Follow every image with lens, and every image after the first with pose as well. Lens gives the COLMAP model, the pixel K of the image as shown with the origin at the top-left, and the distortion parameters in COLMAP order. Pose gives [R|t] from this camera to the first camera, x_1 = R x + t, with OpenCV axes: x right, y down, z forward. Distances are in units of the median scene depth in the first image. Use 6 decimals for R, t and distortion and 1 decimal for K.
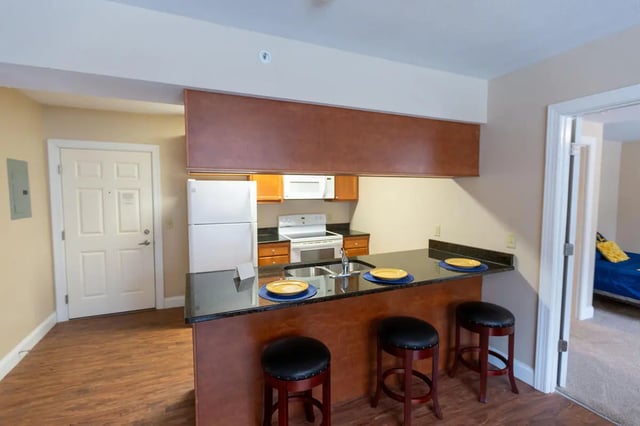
lens RADIAL K [[294.7, 0, 320.0], [0, 294.7, 213.0], [0, 0, 1]] dist [0.001520, 0.000269]
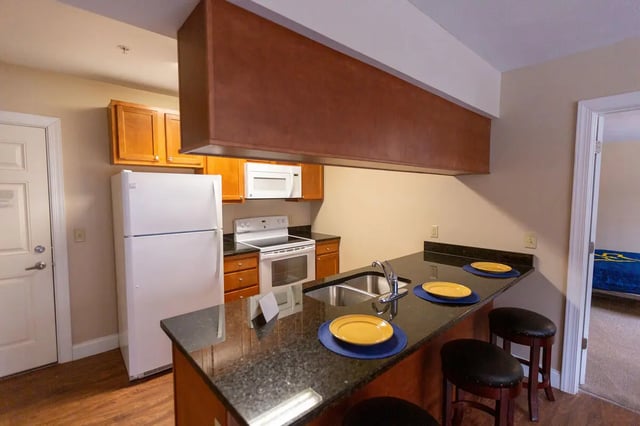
lens RADIAL K [[294.7, 0, 320.0], [0, 294.7, 213.0], [0, 0, 1]] dist [0.001520, 0.000269]
pose [[0.952537, -0.018059, 0.303886, -0.191827], [0.017731, 0.999835, 0.003839, -0.008043], [-0.303905, 0.001731, 0.952701, 0.185301]]
